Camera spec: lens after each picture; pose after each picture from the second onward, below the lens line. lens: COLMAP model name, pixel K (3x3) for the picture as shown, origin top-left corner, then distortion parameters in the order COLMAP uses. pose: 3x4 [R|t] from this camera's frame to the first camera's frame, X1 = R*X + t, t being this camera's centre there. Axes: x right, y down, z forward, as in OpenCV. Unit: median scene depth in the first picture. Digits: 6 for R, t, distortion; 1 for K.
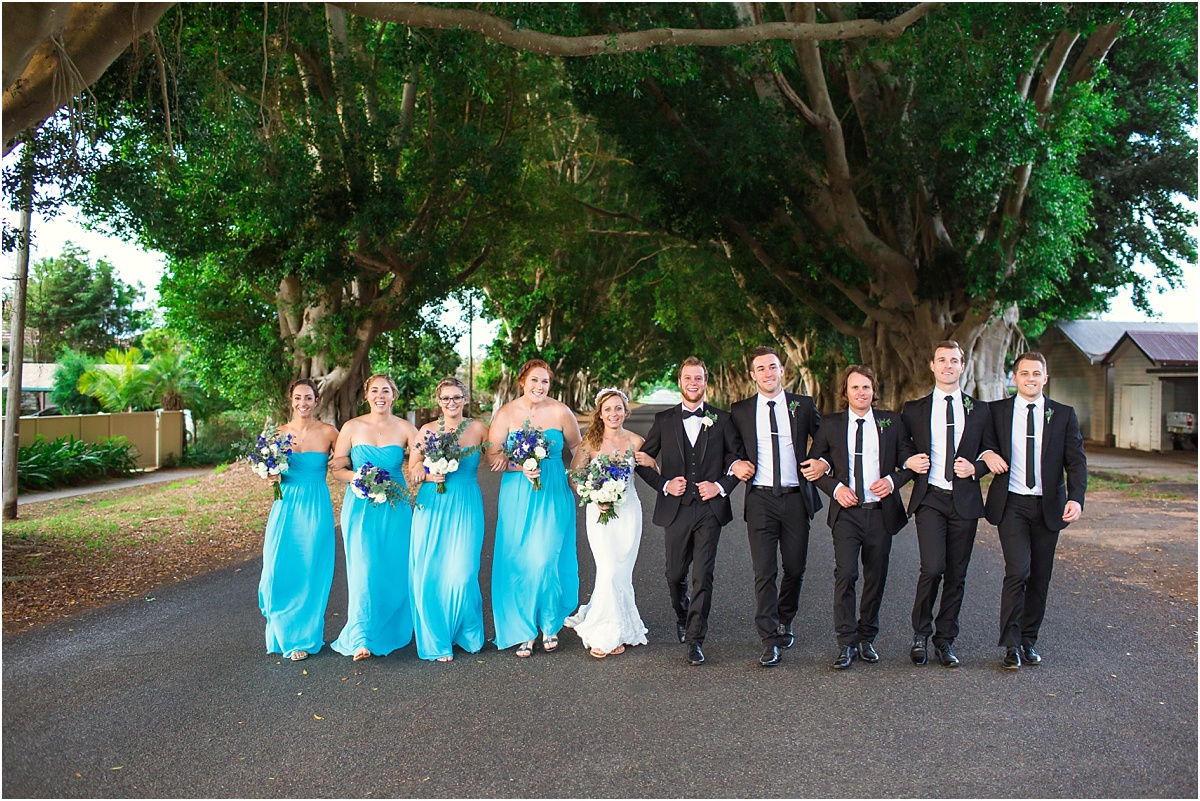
lens RADIAL K [[1212.1, 0, 600.0], [0, 1212.1, 400.5], [0, 0, 1]] dist [-0.073920, 0.014101]
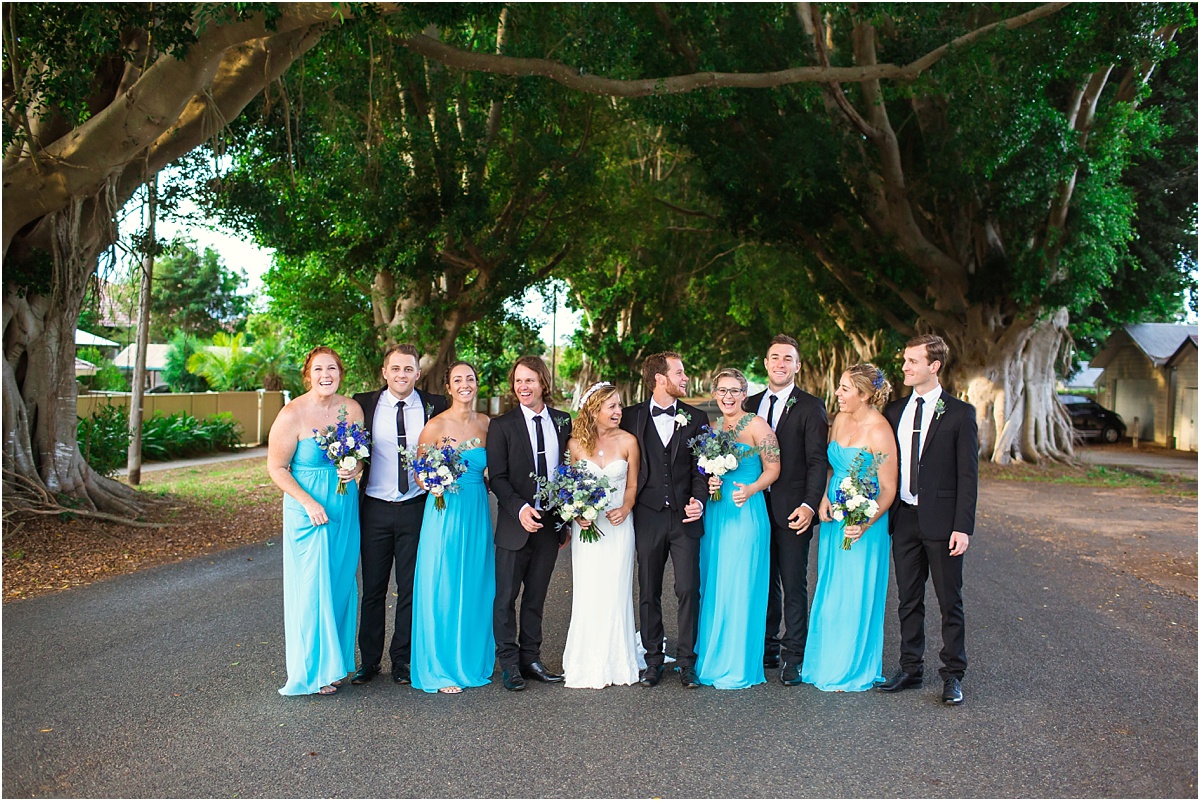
lens RADIAL K [[1200.2, 0, 583.6], [0, 1200.2, 403.8], [0, 0, 1]] dist [-0.079665, 0.024600]
pose [[0.996269, 0.024494, -0.082748, 0.014161], [-0.023508, 0.999641, 0.012868, -0.000606], [0.083034, -0.010874, 0.996487, -0.061578]]
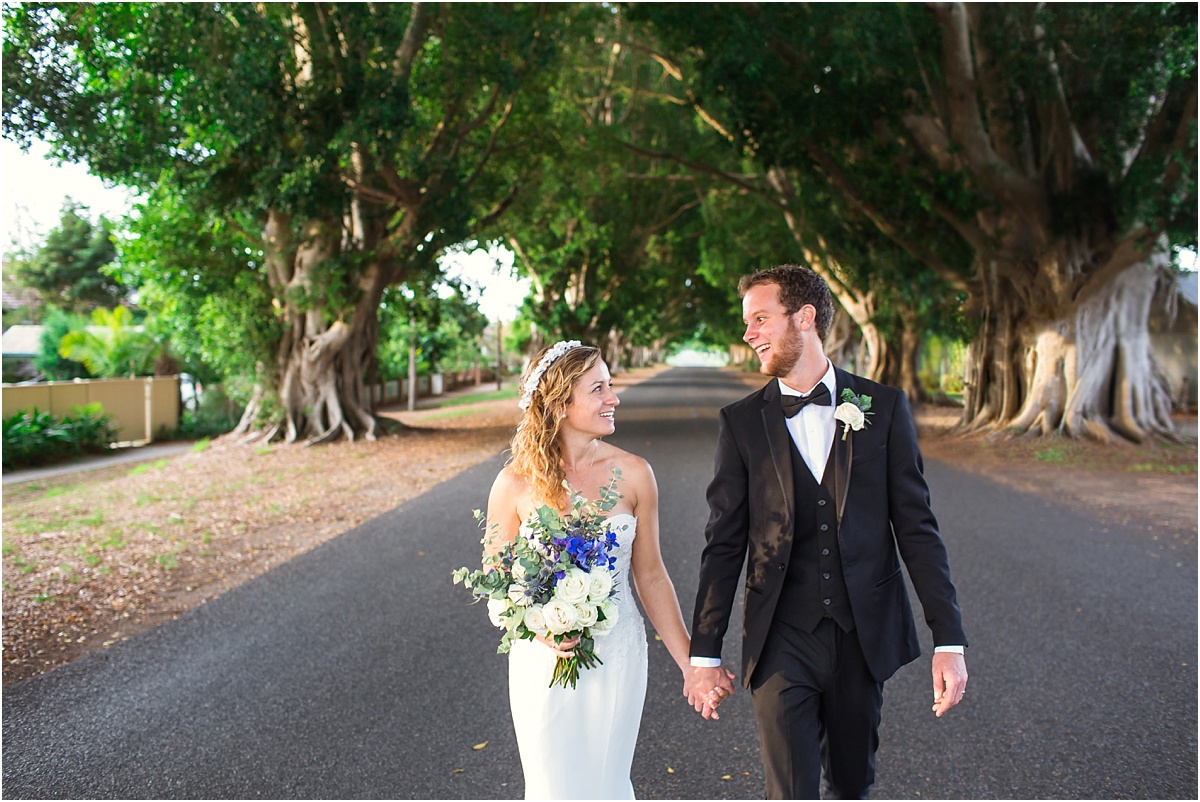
lens RADIAL K [[1200.2, 0, 583.6], [0, 1200.2, 404.3], [0, 0, 1]] dist [-0.079665, 0.024600]
pose [[0.999322, -0.004676, -0.036521, -0.018056], [0.005960, 0.999365, 0.035123, -0.000249], [0.036334, -0.035317, 0.998715, 0.176398]]
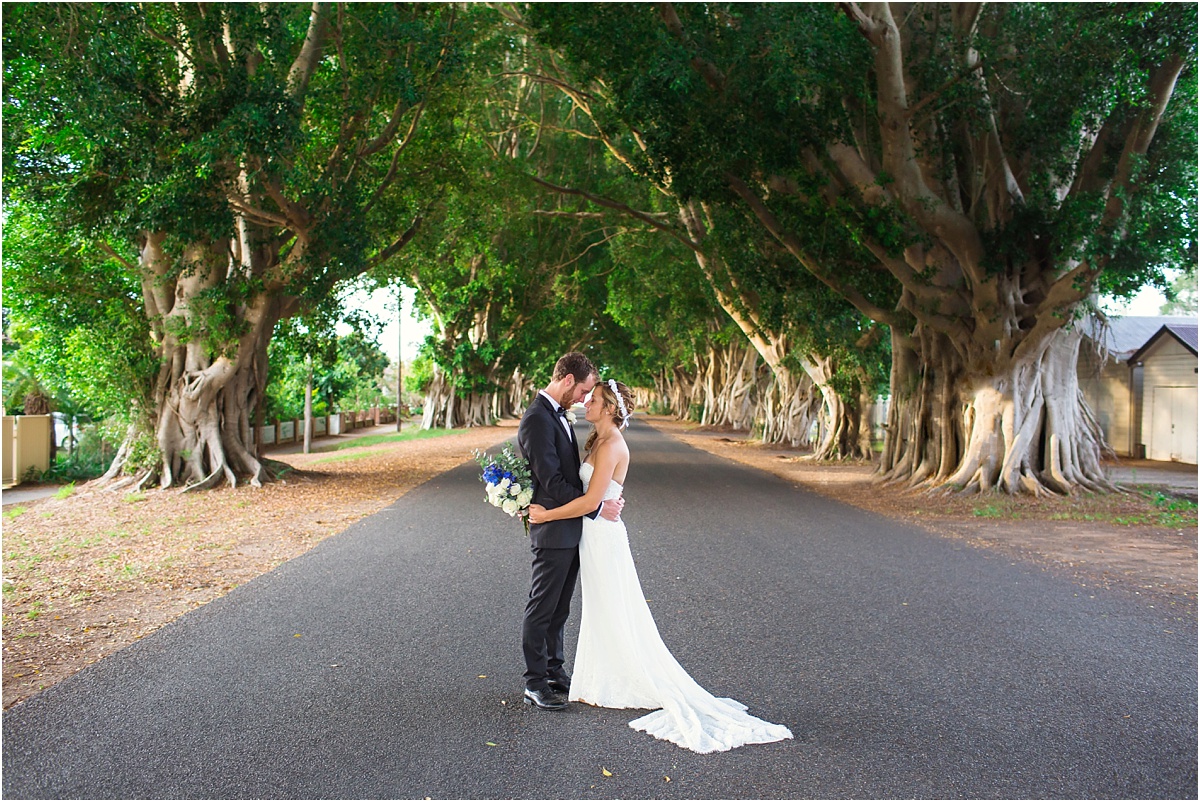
lens RADIAL K [[1200.2, 0, 583.6], [0, 1200.2, 404.3], [0, 0, 1]] dist [-0.079665, 0.024600]
pose [[0.998958, 0.001998, 0.045593, -0.022936], [-0.002021, 0.999998, 0.000450, 0.000213], [-0.045592, -0.000542, 0.998960, 0.231279]]
